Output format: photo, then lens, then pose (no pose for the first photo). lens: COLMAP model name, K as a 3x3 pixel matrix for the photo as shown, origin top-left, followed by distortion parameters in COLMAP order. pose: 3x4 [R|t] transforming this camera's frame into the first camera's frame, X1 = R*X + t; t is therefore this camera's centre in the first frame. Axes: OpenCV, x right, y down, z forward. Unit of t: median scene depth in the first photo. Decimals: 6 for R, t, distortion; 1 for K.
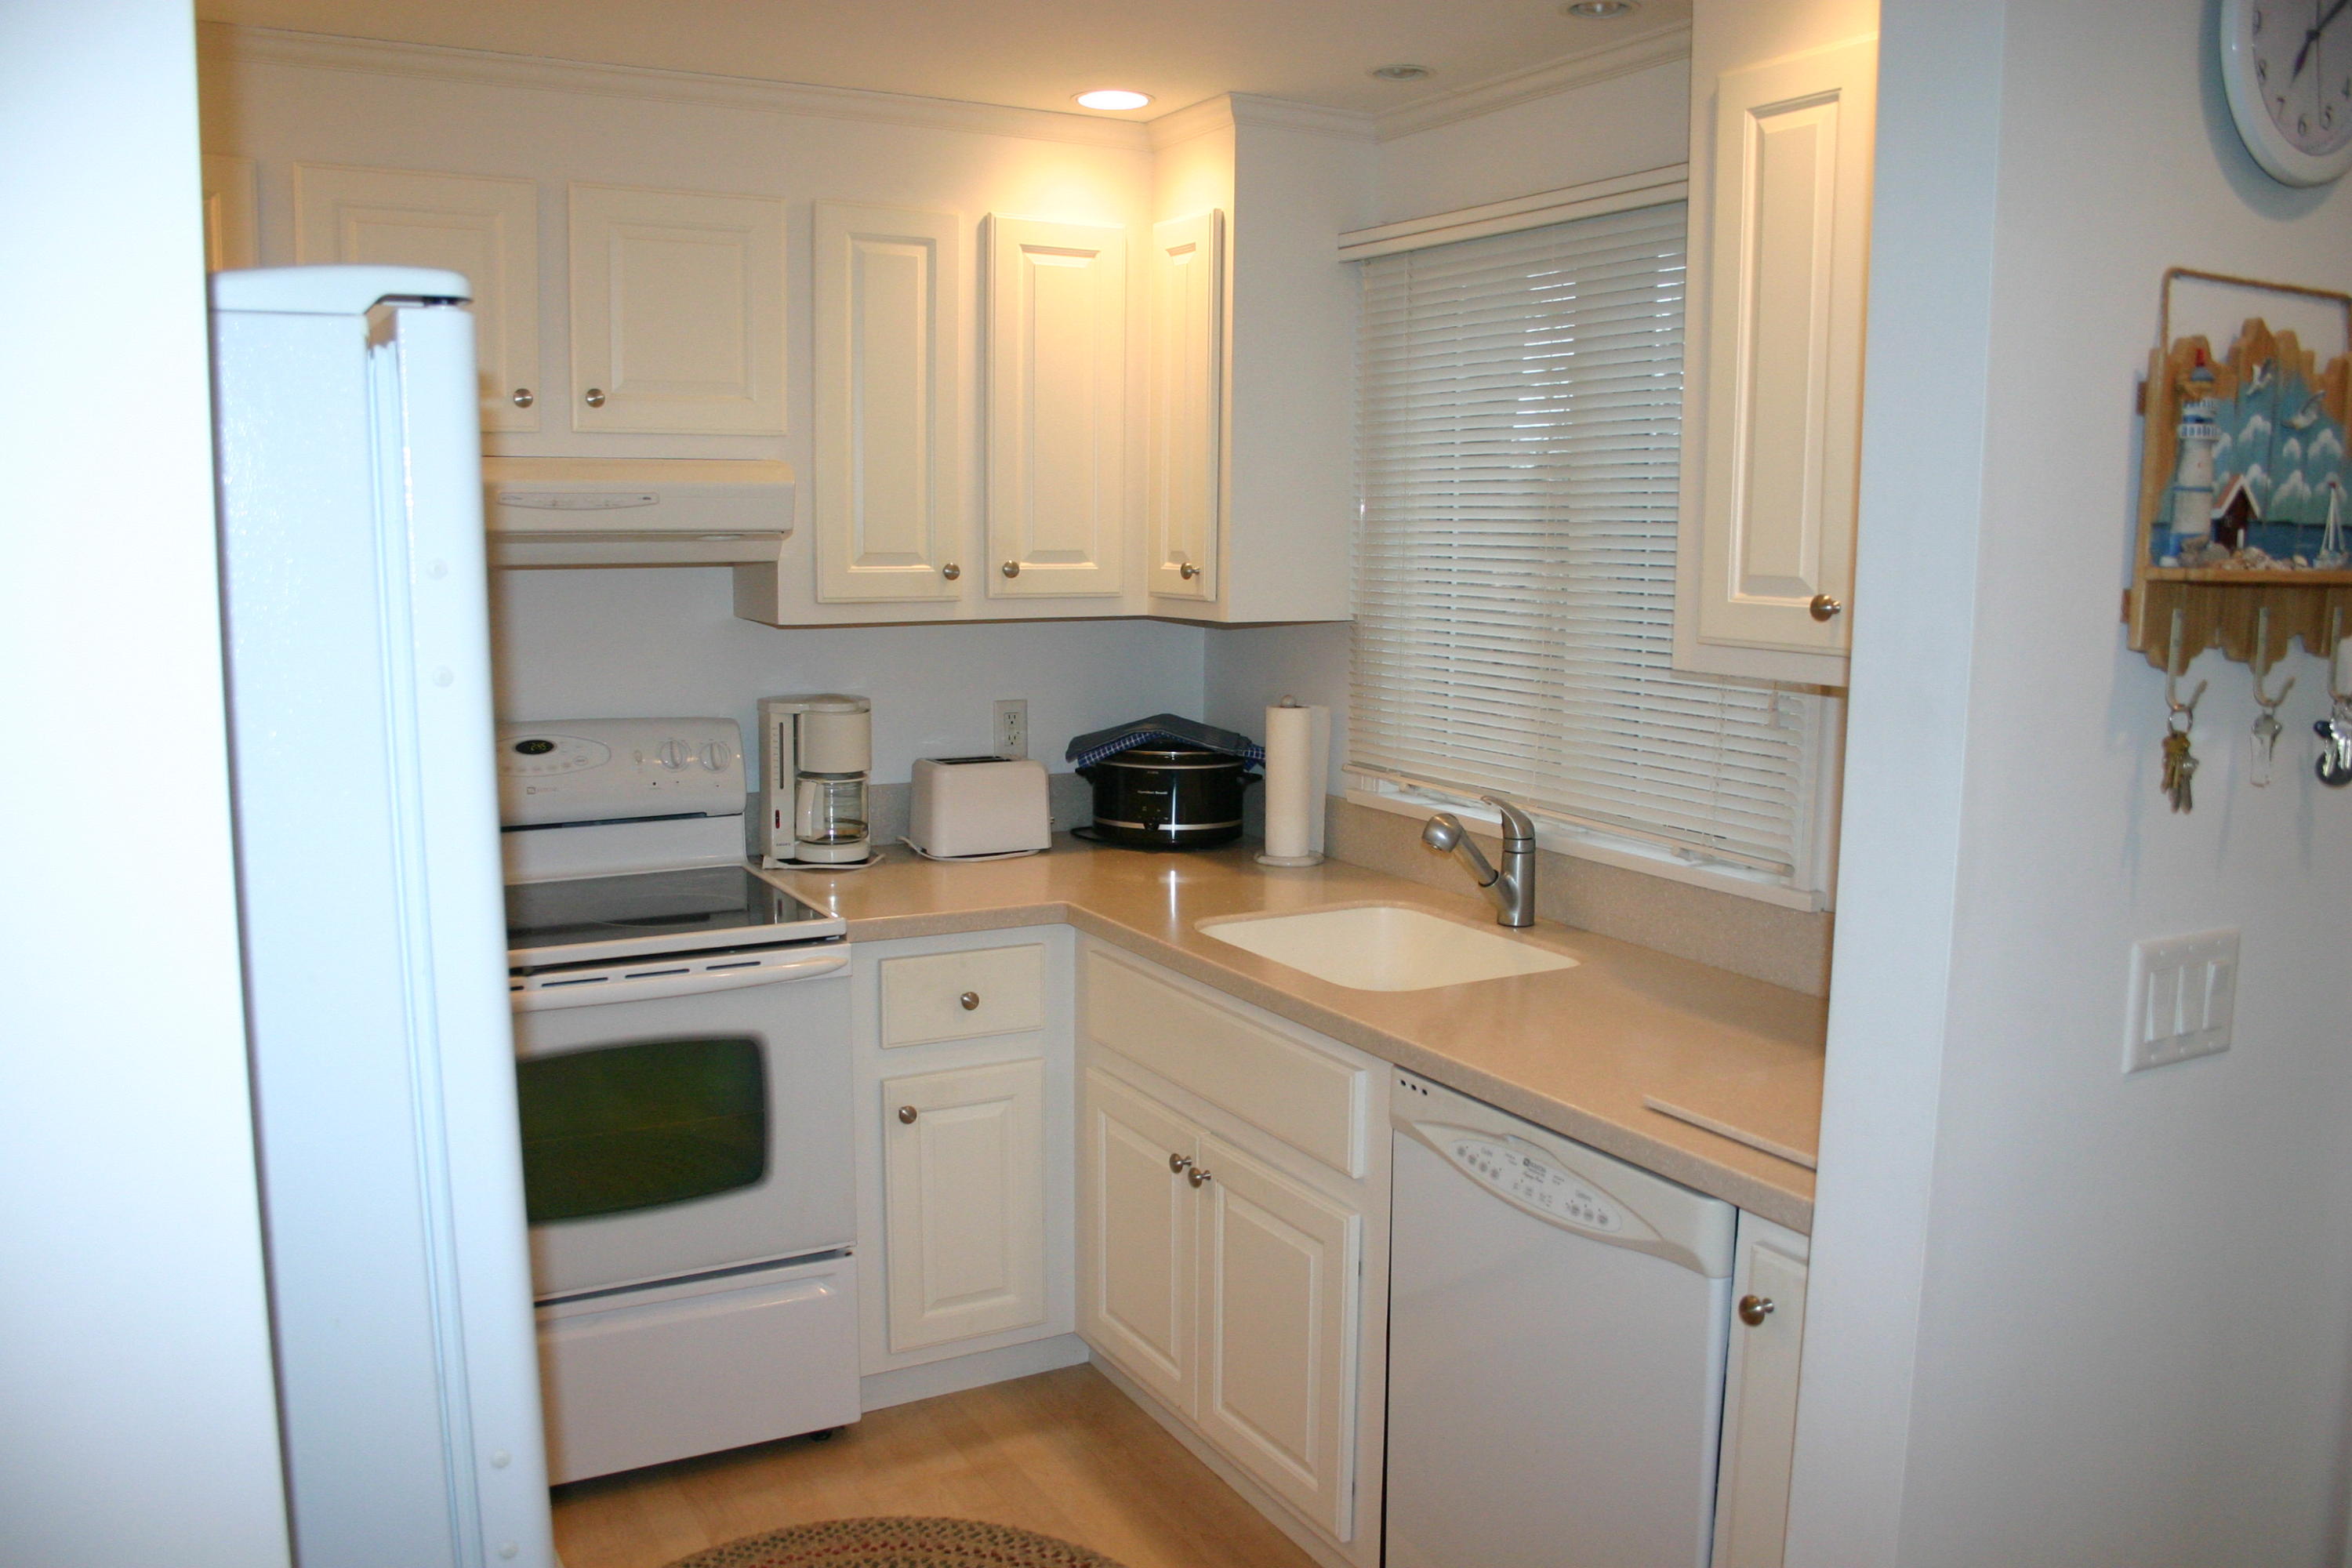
lens RADIAL K [[1888.8, 0, 1184.9], [0, 1888.8, 778.8], [0, 0, 1]] dist [-0.145315, 0.105647]
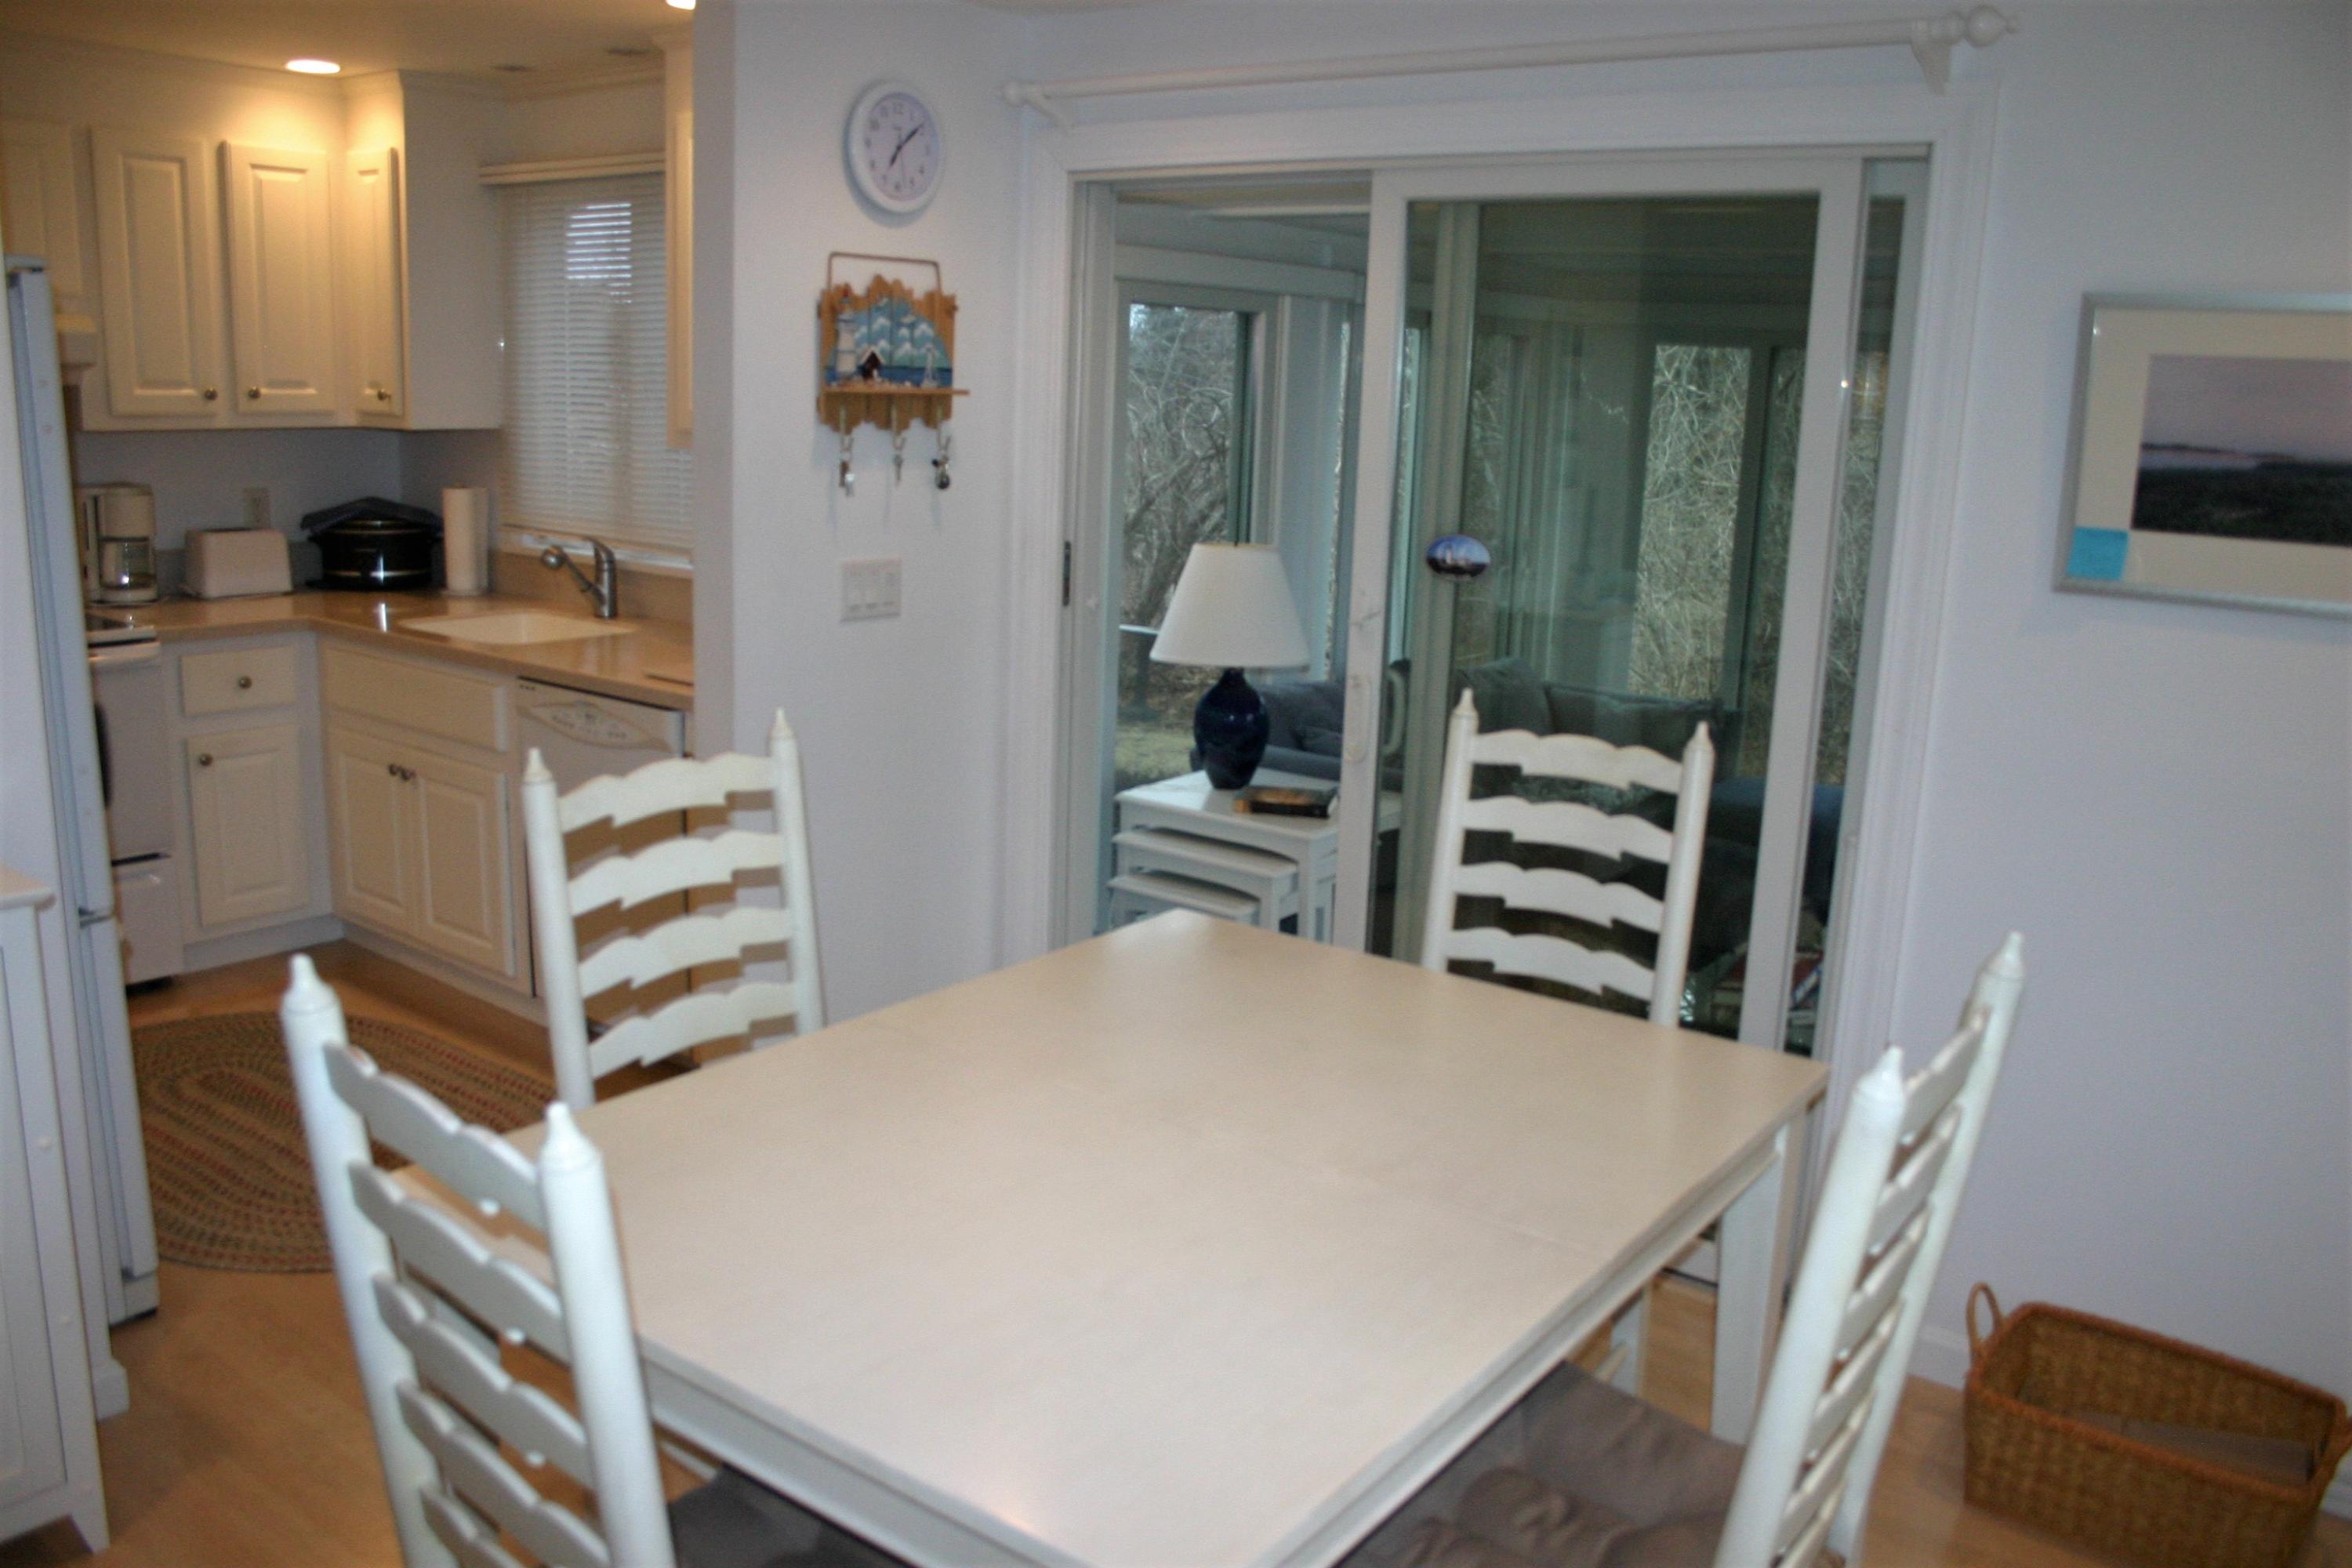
lens RADIAL K [[1888.8, 0, 1179.1], [0, 1888.8, 808.6], [0, 0, 1]] dist [-0.145315, 0.105647]
pose [[0.923041, -0.060761, 0.379873, 0.012675], [0.022425, 0.994267, 0.104544, 0.078494], [-0.384048, -0.087980, 0.919112, -0.611349]]
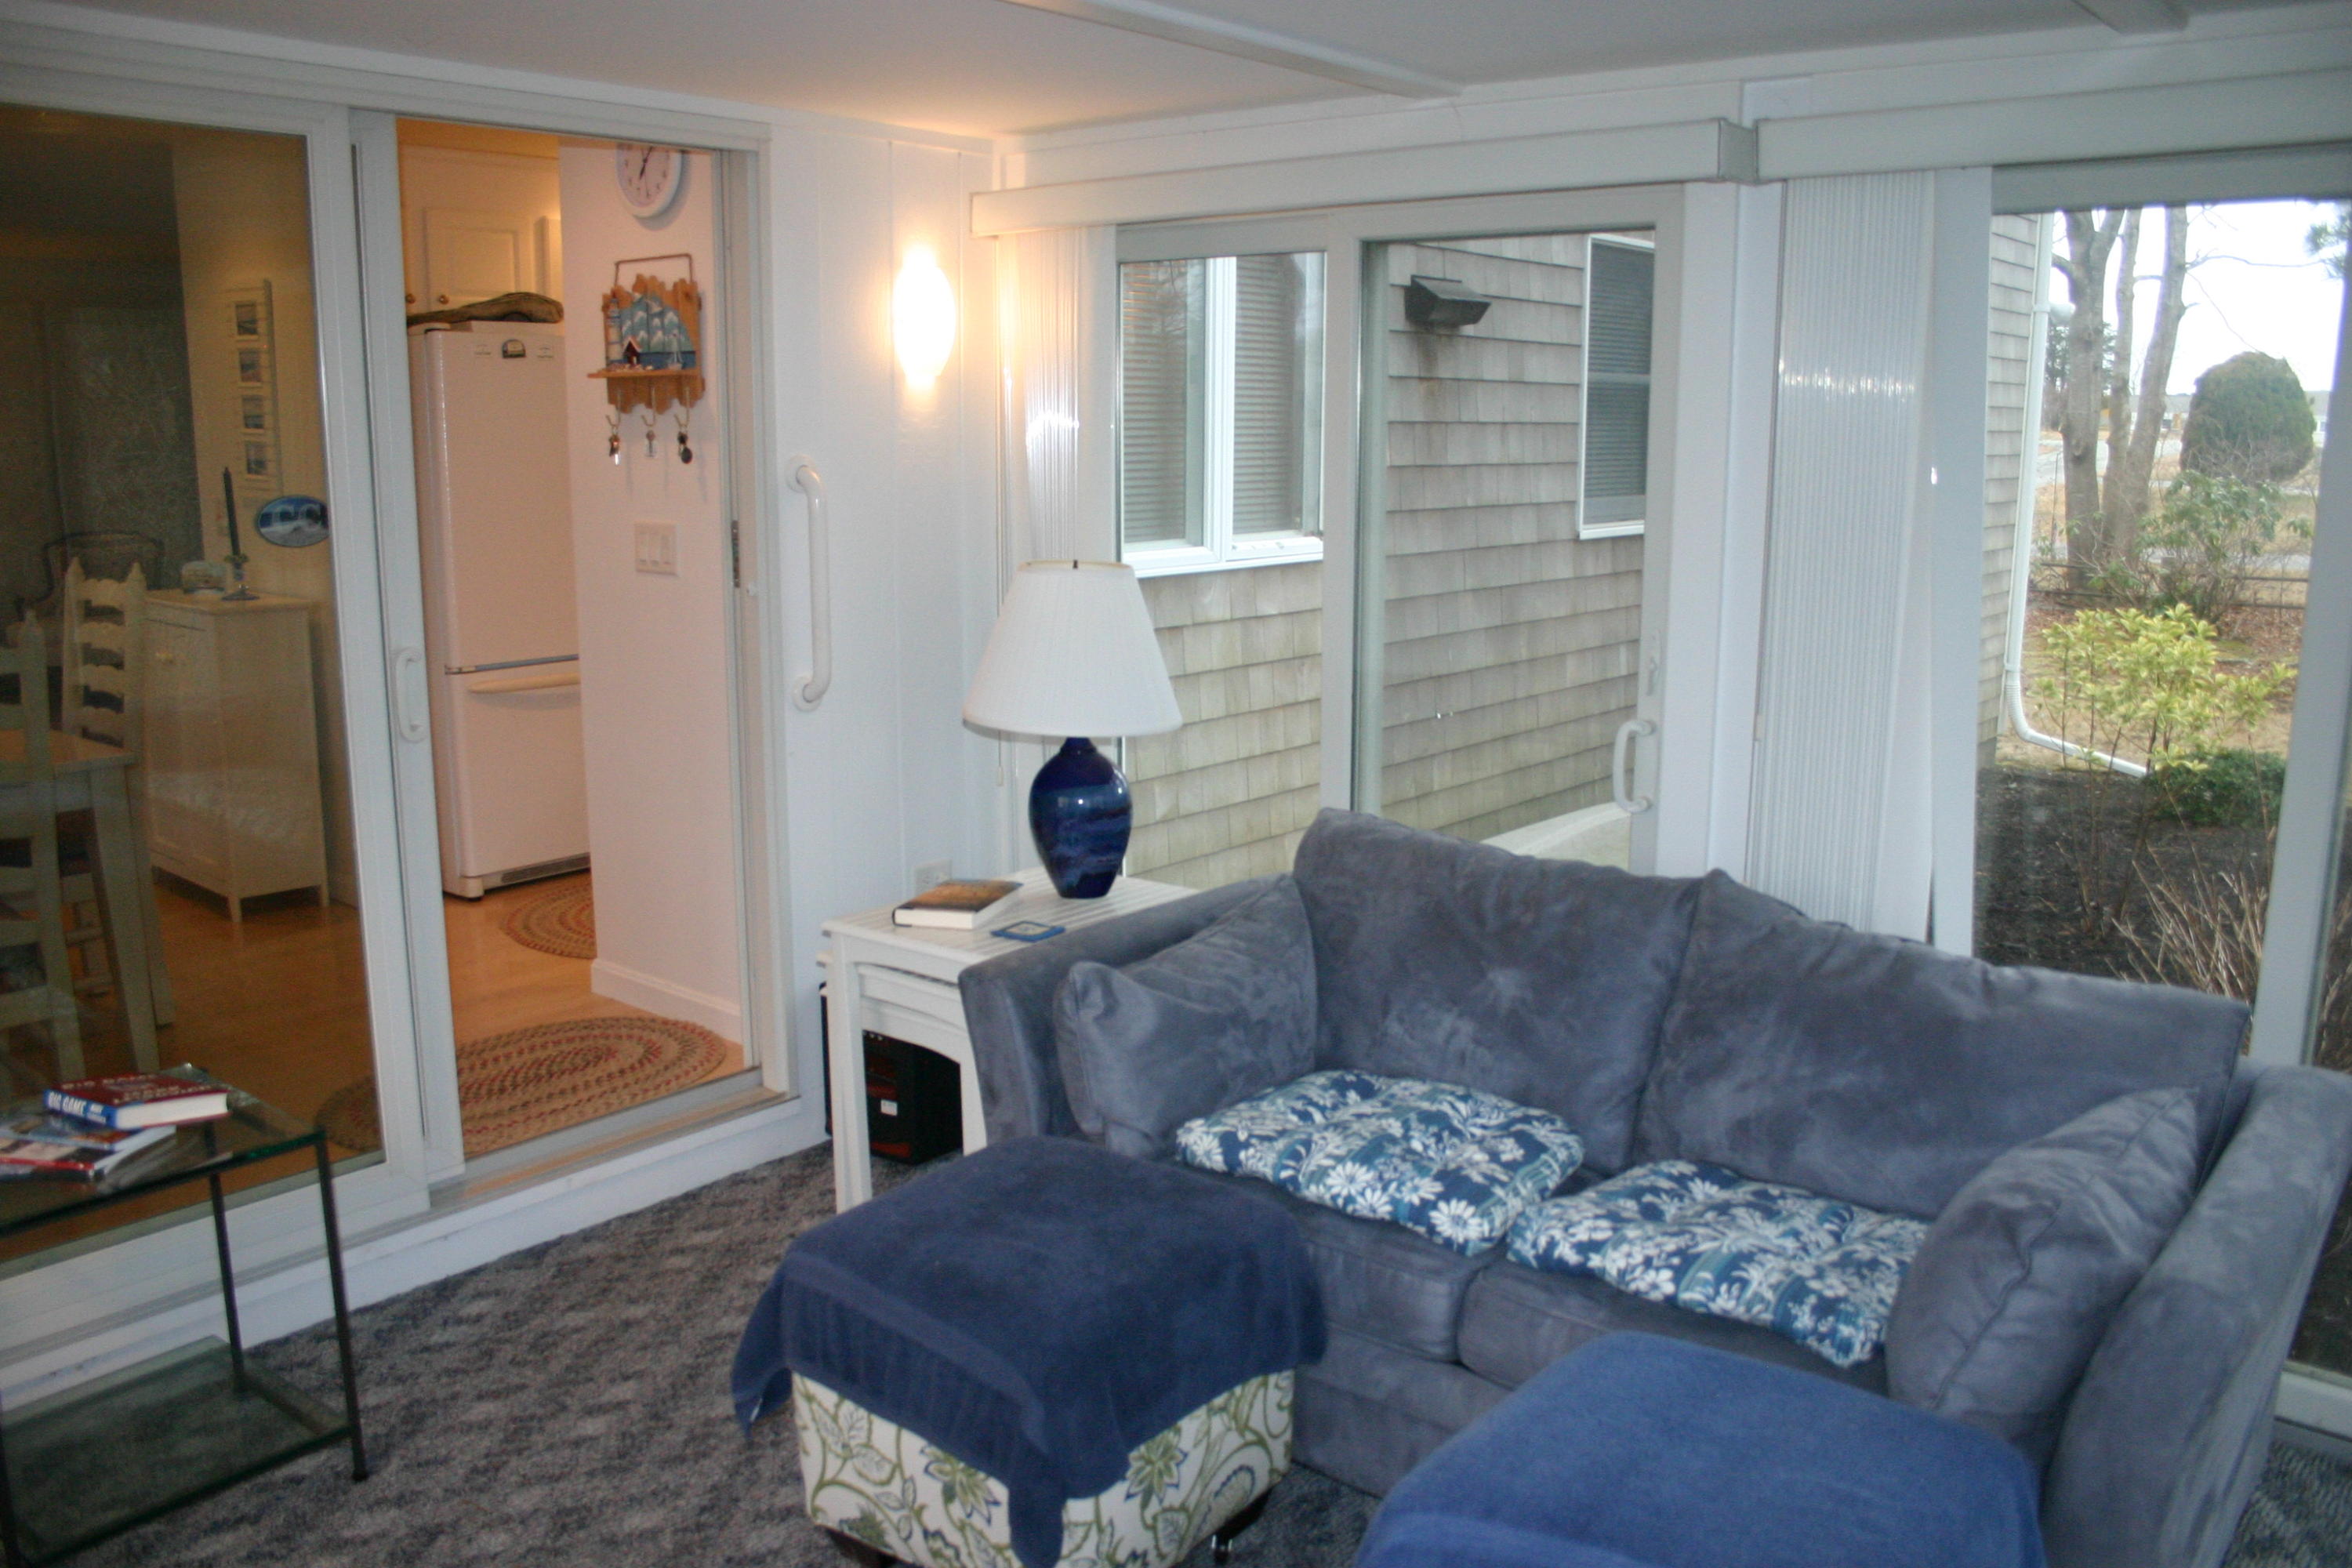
lens RADIAL K [[1888.8, 0, 1176.2], [0, 1888.8, 784.0], [0, 0, 1]] dist [-0.145315, 0.105647]
pose [[0.365210, 0.172329, -0.914836, 1.602076], [-0.125442, 0.982864, 0.135067, 0.002894], [0.922435, 0.065431, 0.380569, 0.356810]]
